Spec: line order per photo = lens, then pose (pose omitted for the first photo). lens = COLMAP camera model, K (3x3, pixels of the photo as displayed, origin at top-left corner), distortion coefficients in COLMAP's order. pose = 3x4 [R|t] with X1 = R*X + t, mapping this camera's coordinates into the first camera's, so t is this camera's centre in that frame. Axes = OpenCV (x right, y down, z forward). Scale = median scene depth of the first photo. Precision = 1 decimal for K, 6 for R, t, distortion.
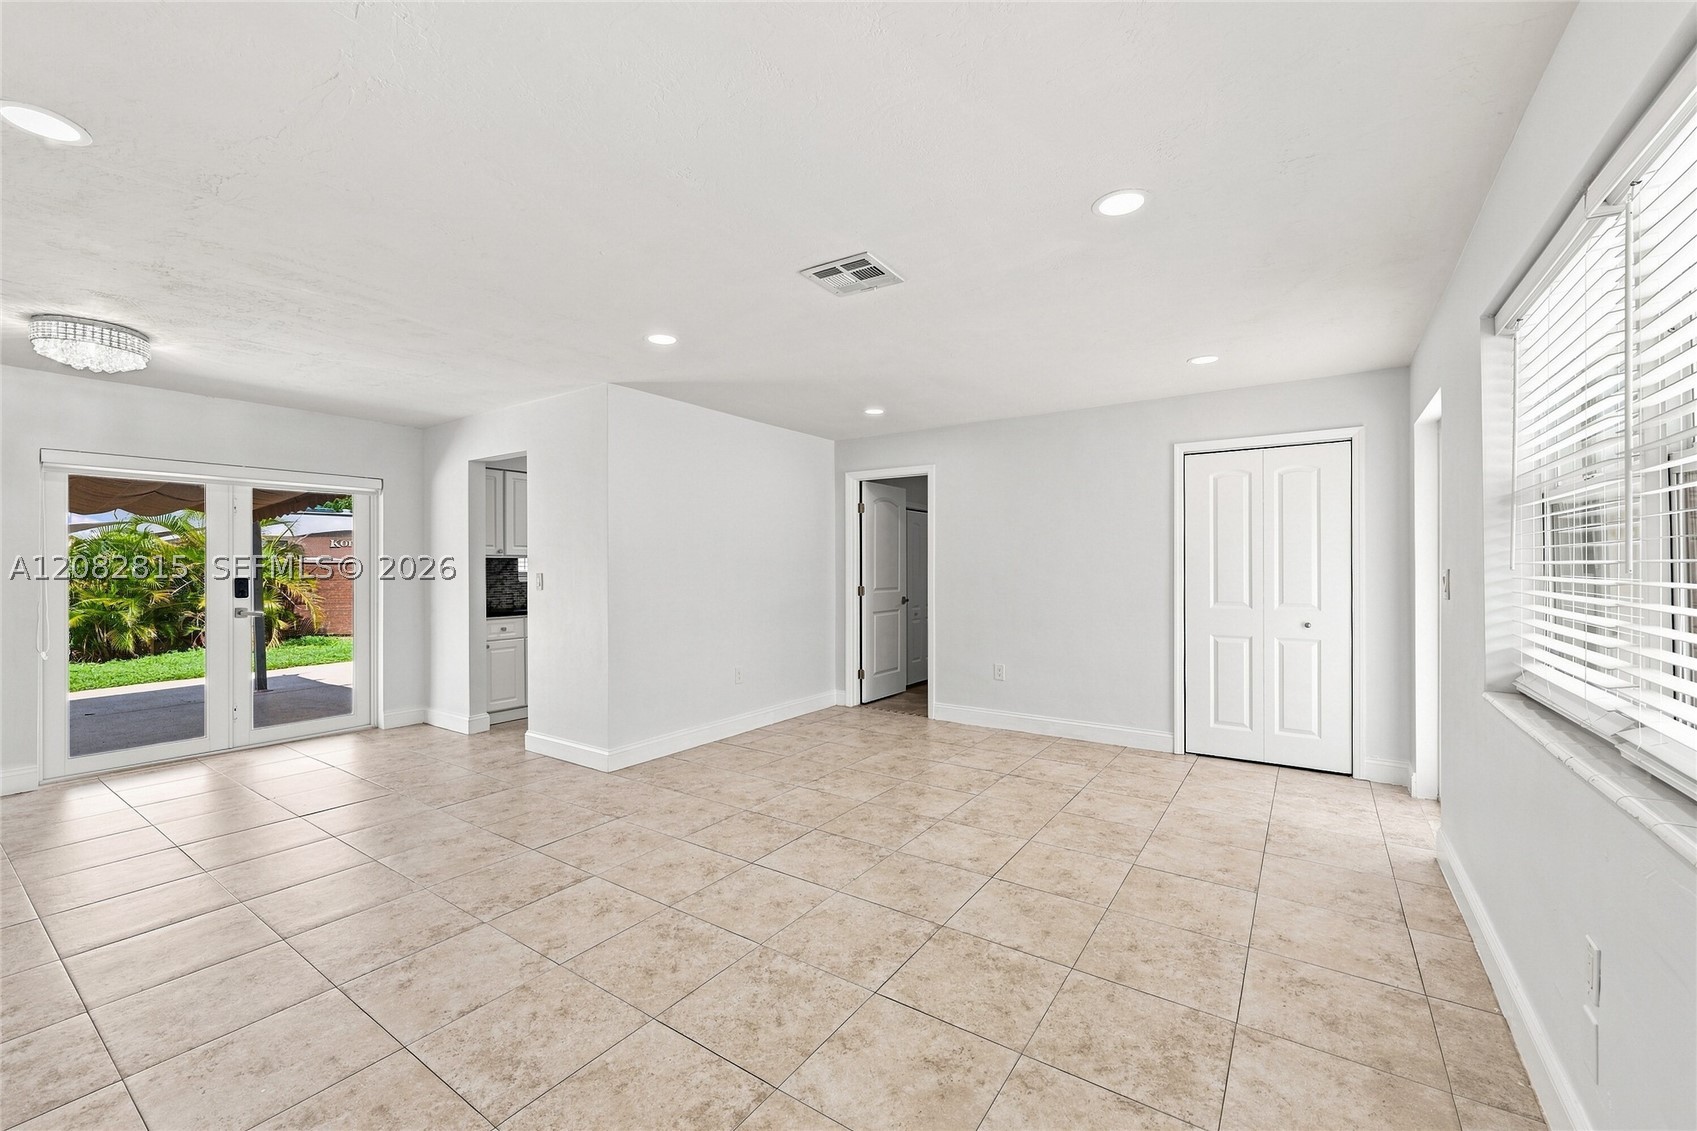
lens RADIAL K [[678.2, 0, 842.9], [0, 678.2, 569.7], [0, 0, 1]] dist [-0.001915, -0.000197]
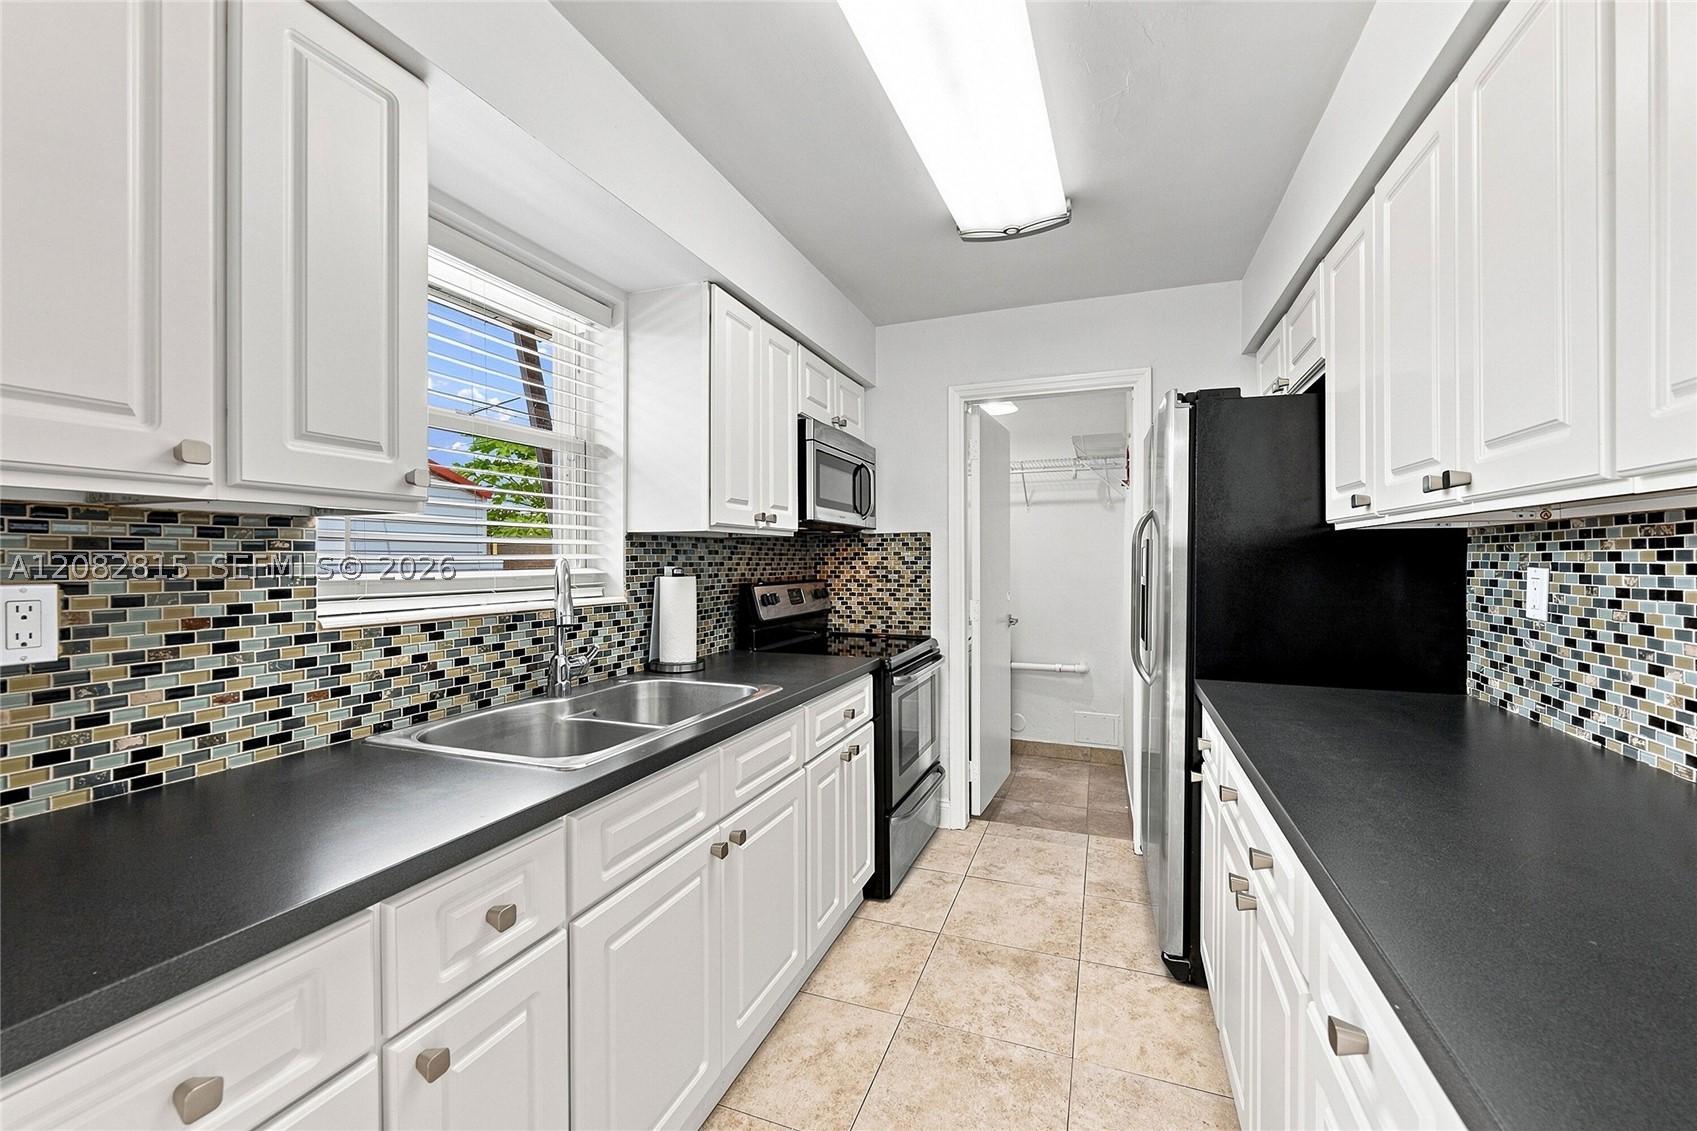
lens RADIAL K [[678.2, 0, 837.8], [0, 678.2, 562.4], [0, 0, 1]] dist [-0.001915, -0.000197]
pose [[0.972891, 0.000863, 0.231264, -0.424190], [-0.000002, 0.999993, -0.003722, -0.002100], [-0.231266, 0.003620, 0.972884, 0.868798]]
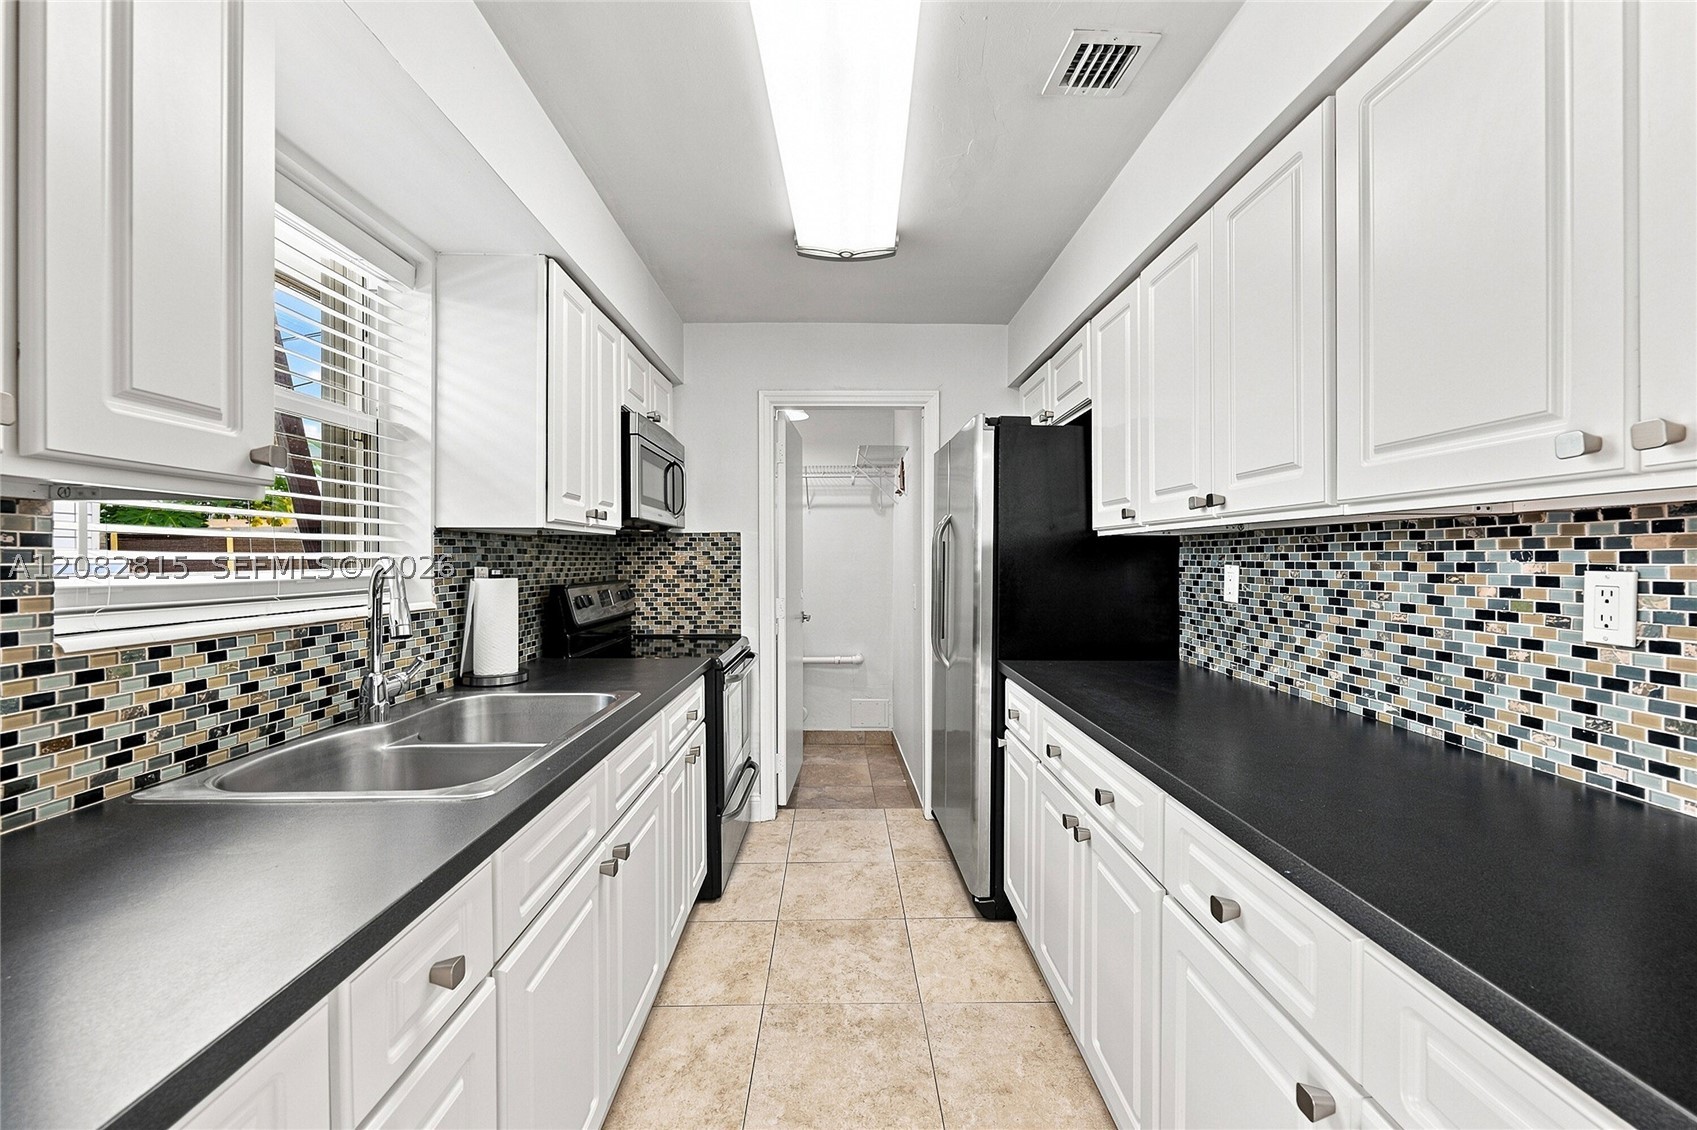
lens RADIAL K [[678.2, 0, 837.2], [0, 678.2, 560.3], [0, 0, 1]] dist [-0.001915, -0.000197]
pose [[0.817078, 0.001010, 0.576527, -0.484708], [0.002821, 0.999979, -0.005751, -0.002074], [-0.576521, 0.006325, 0.817058, 0.885320]]
